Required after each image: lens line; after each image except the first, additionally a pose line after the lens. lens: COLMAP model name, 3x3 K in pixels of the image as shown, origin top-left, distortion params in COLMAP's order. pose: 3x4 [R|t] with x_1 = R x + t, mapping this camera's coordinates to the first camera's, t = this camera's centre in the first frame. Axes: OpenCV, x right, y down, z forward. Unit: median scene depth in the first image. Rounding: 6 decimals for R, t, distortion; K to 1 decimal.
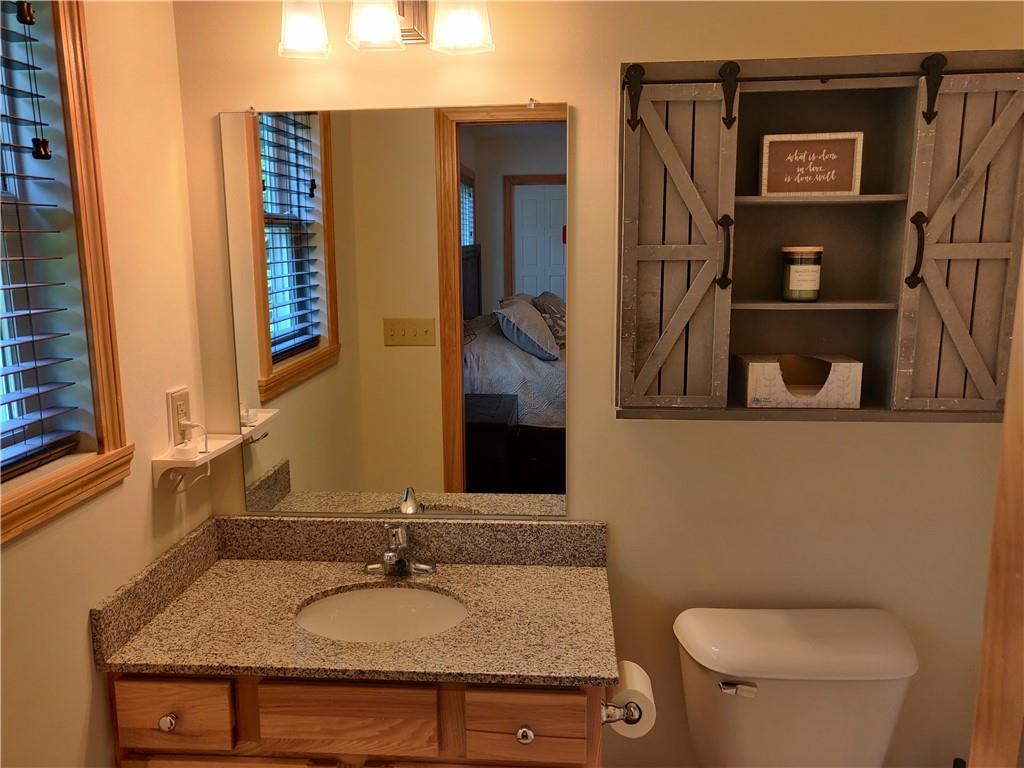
lens RADIAL K [[793.8, 0, 509.3], [0, 793.8, 381.2], [0, 0, 1]] dist [-0.030128, 0.050386]
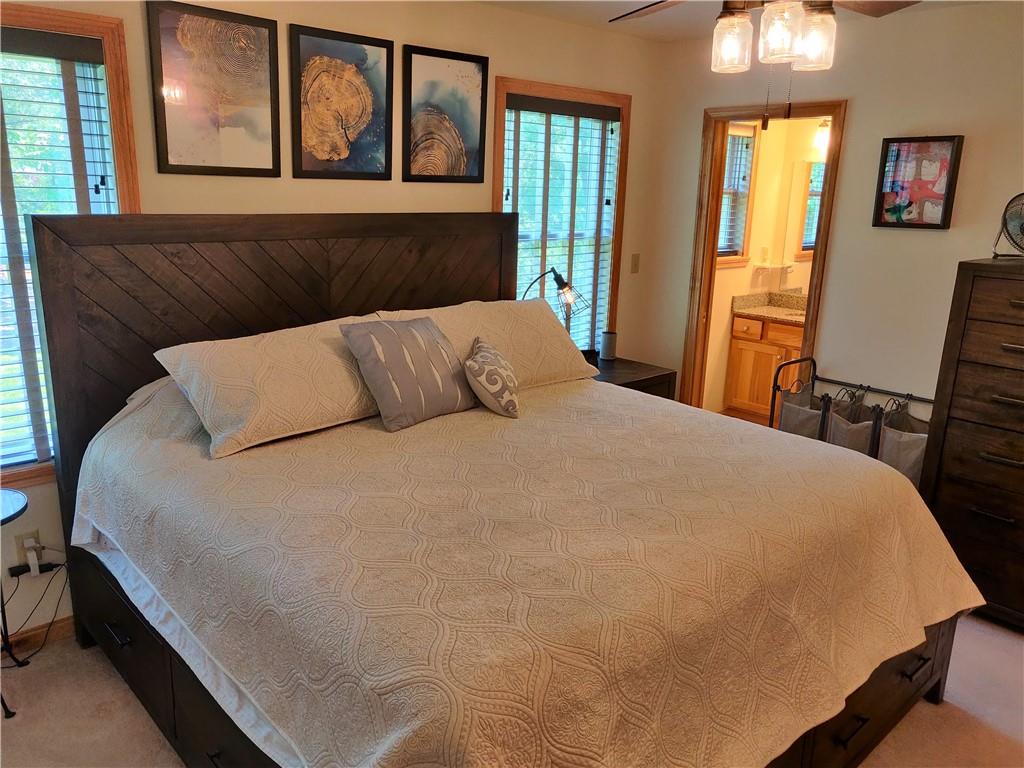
lens RADIAL K [[793.8, 0, 515.1], [0, 793.8, 388.4], [0, 0, 1]] dist [-0.030128, 0.050386]
pose [[0.735661, 0.193584, -0.649098, 1.288552], [-0.159564, 0.980850, 0.111681, 0.465439], [0.658287, 0.021413, 0.752462, -2.602673]]
